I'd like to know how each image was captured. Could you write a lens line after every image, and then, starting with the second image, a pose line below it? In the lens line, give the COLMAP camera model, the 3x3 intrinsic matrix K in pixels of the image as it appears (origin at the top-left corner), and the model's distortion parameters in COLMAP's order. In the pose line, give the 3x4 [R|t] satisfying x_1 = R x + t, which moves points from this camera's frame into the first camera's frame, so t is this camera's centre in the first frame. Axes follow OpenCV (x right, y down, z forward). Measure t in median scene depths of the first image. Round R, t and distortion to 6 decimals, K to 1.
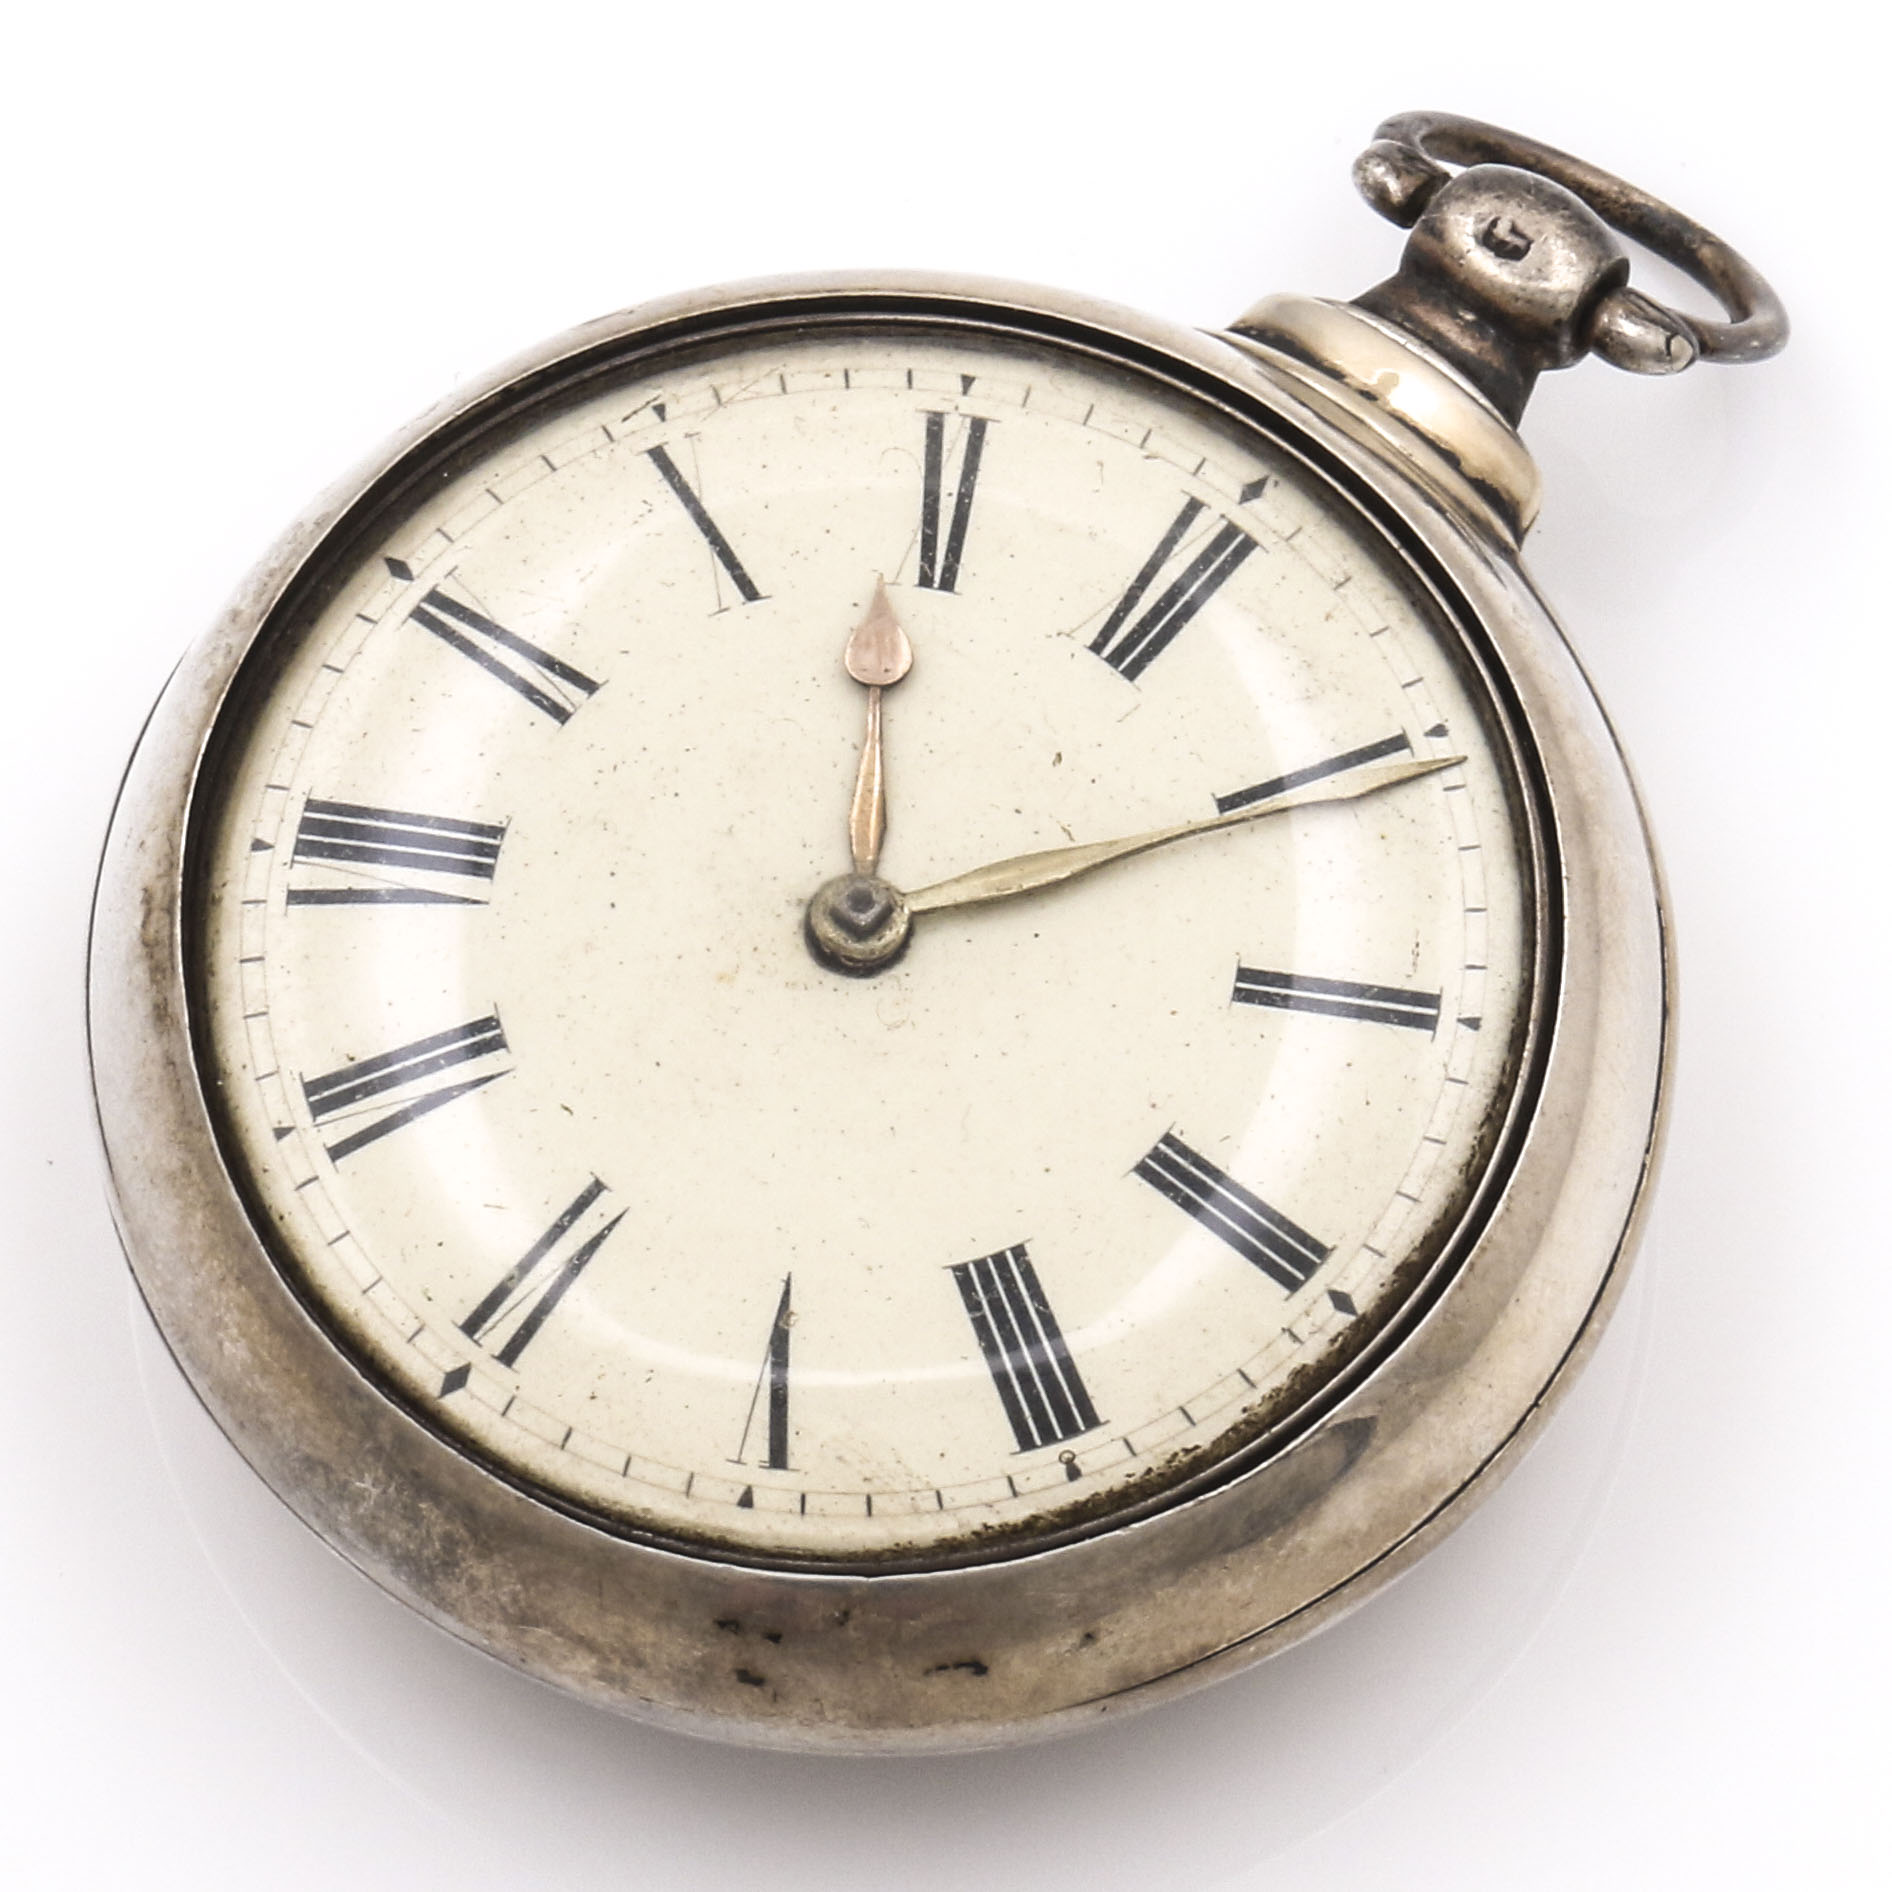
lens RADIAL K [[11278.0, 0, 945.7], [0, 11278.0, 949.3], [0, 0, 1]] dist [0.008590, 0.000000]
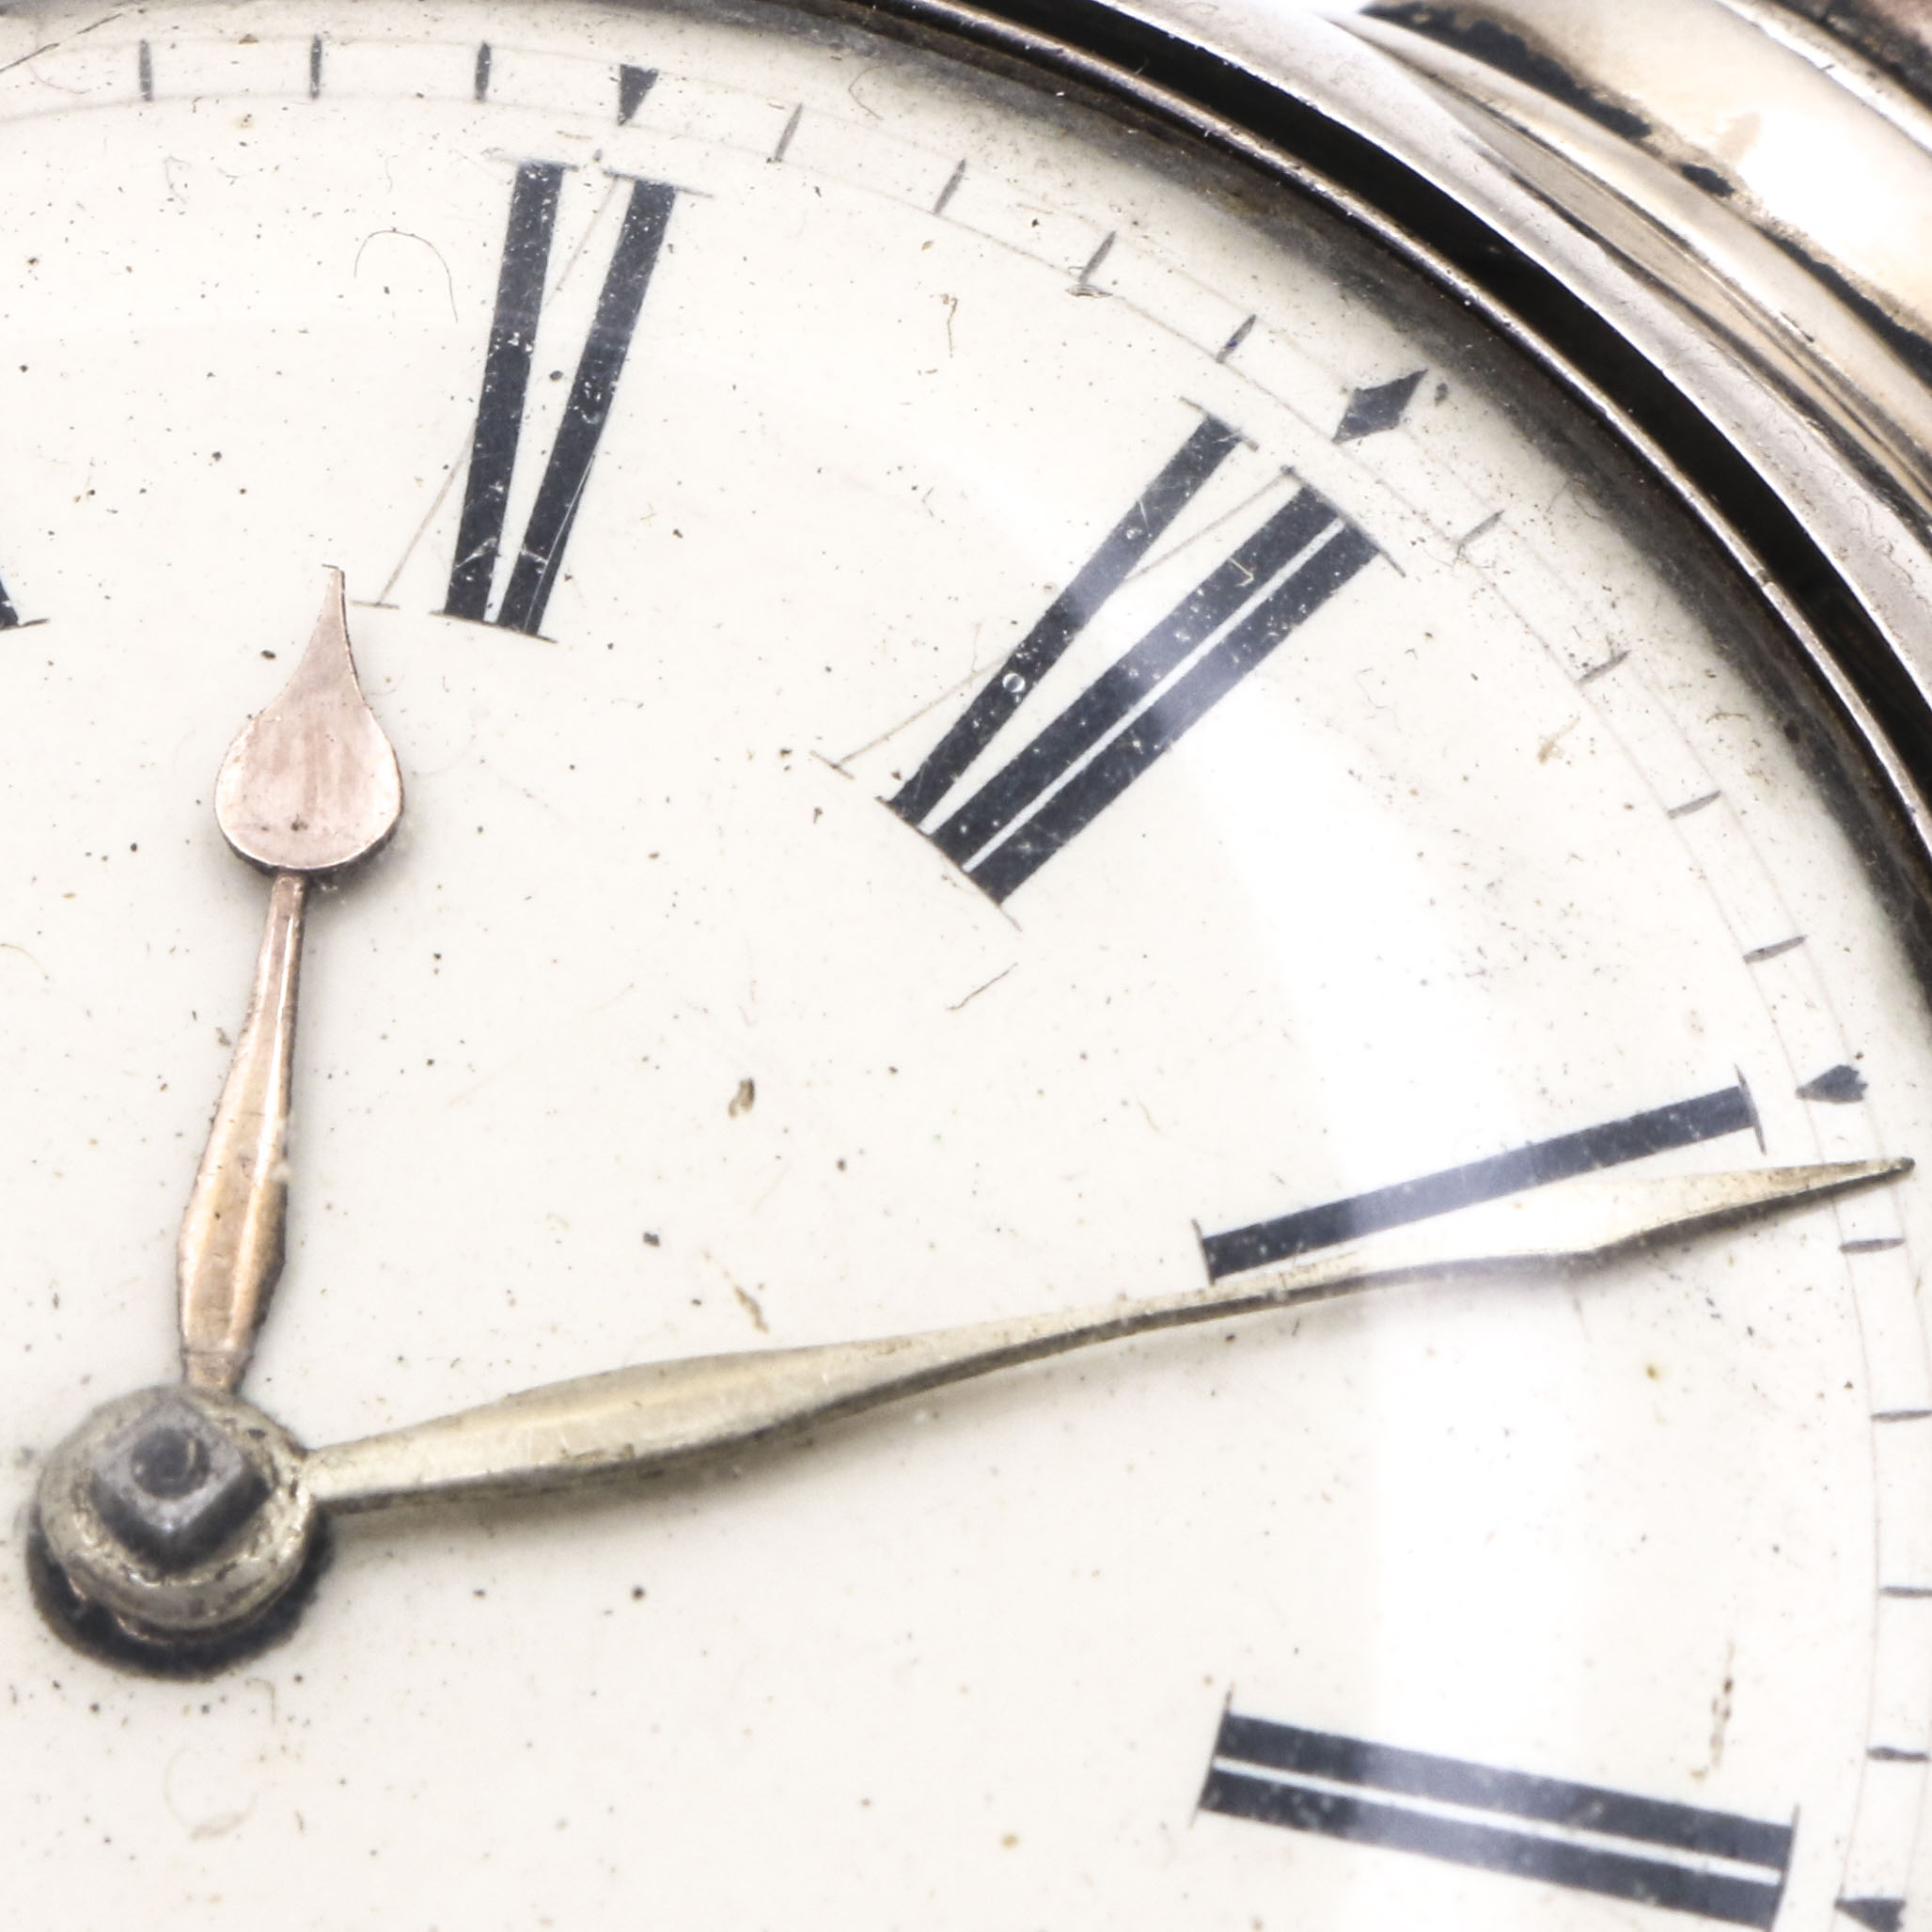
lens RADIAL K [[11516.4, 0, 948.1], [0, 11516.4, 962.7], [0, 0, 1]] dist [0.008590, 0.000000]
pose [[0.996391, 0.055782, -0.063985, 0.038623], [-0.058358, 0.997528, -0.039131, -0.007189], [0.061644, 0.042724, 0.997183, 0.629849]]
